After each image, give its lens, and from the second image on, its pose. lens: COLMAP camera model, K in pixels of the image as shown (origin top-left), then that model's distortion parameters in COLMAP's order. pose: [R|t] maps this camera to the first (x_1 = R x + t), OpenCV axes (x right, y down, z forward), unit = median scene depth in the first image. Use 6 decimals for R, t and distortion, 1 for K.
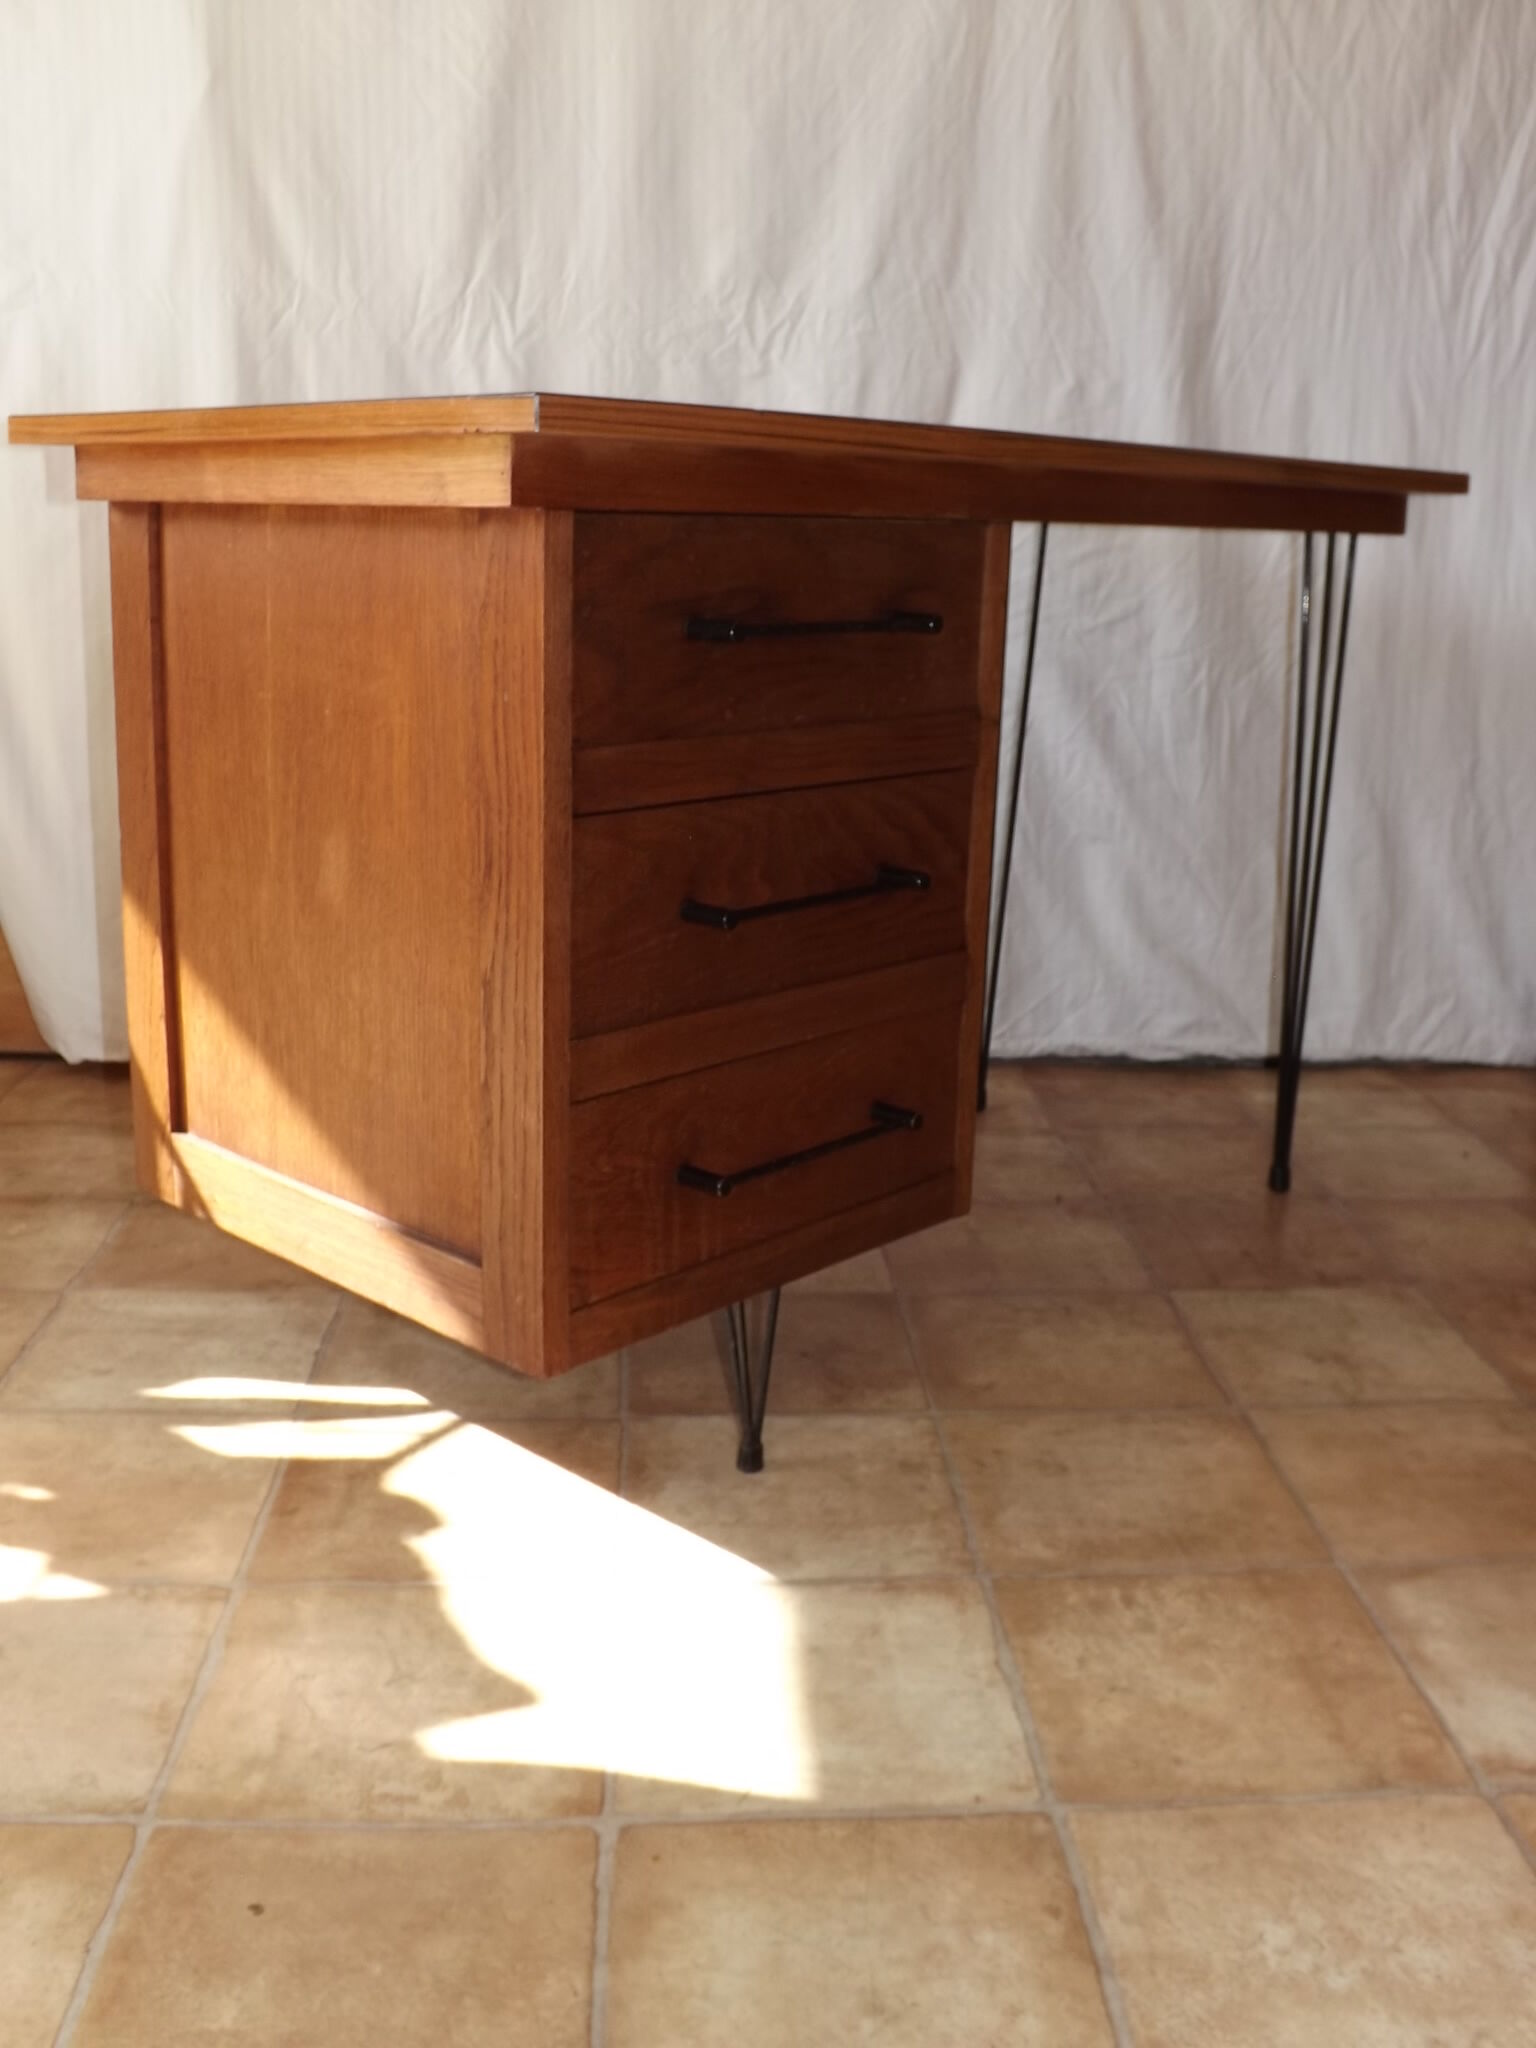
lens RADIAL K [[1928.2, 0, 763.6], [0, 1928.2, 978.6], [0, 0, 1]] dist [-0.071142, 0.000000]
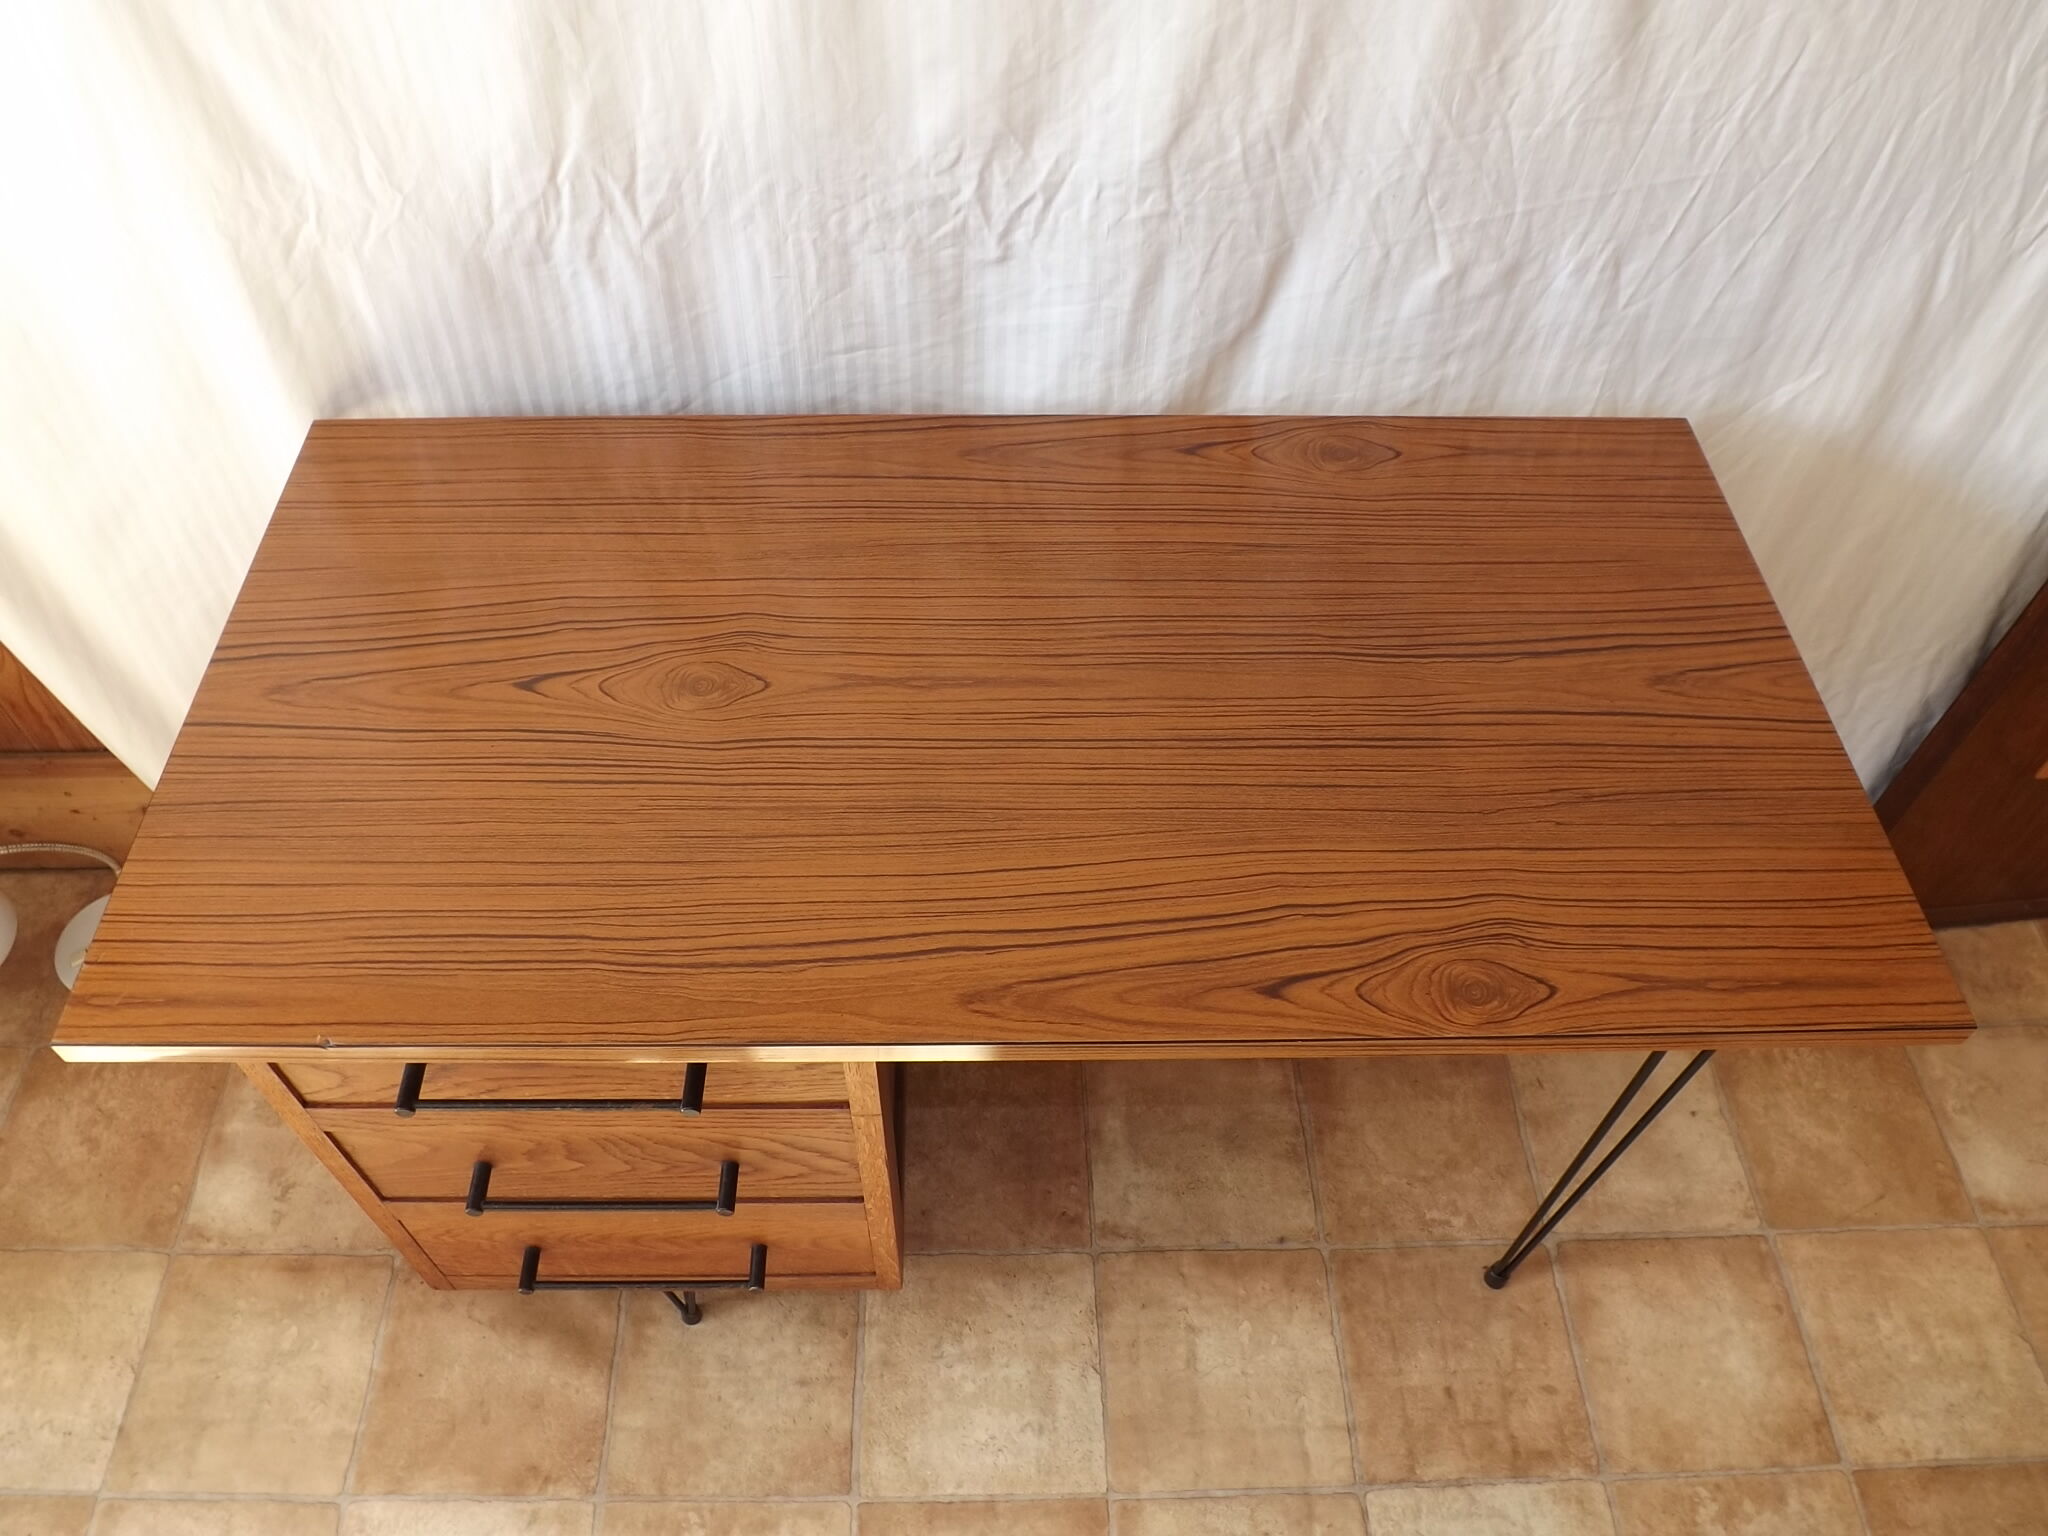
lens RADIAL K [[1469.6, 0, 991.9], [0, 1469.6, 764.7], [0, 0, 1]] dist [-0.064037, 0.013289]
pose [[0.999210, 0.020643, -0.033952, 0.023853], [0.004542, 0.789518, 0.613711, -0.682372], [0.039475, -0.613380, 0.788800, 0.643812]]
